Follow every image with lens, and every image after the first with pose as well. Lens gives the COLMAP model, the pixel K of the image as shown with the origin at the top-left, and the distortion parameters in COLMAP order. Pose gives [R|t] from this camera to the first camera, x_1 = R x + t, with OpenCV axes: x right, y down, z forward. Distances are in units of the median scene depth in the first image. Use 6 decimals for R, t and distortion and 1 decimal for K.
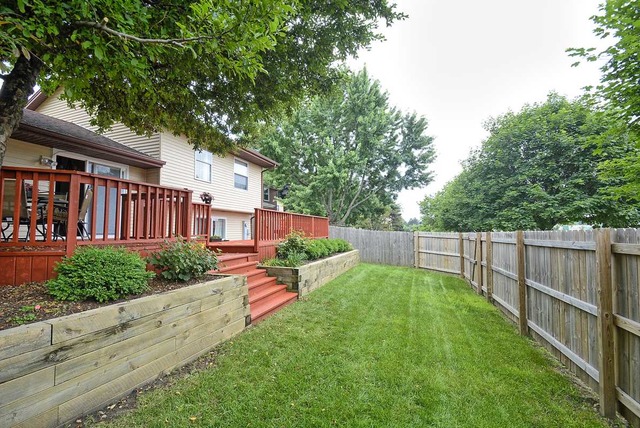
lens RADIAL K [[278.0, 0, 302.7], [0, 278.0, 218.5], [0, 0, 1]] dist [0.000848, -0.011575]
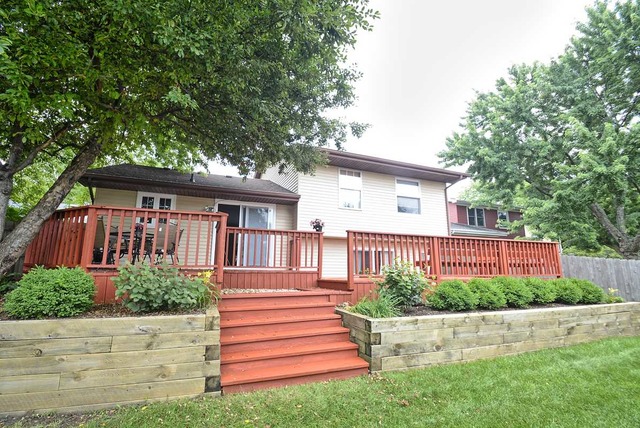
lens RADIAL K [[278.0, 0, 302.7], [0, 278.0, 218.5], [0, 0, 1]] dist [0.000848, -0.011575]
pose [[0.667919, -0.123574, -0.733903, 0.288311], [0.023021, 0.989077, -0.145589, 0.035541], [0.743878, 0.080346, 0.663468, 0.377426]]
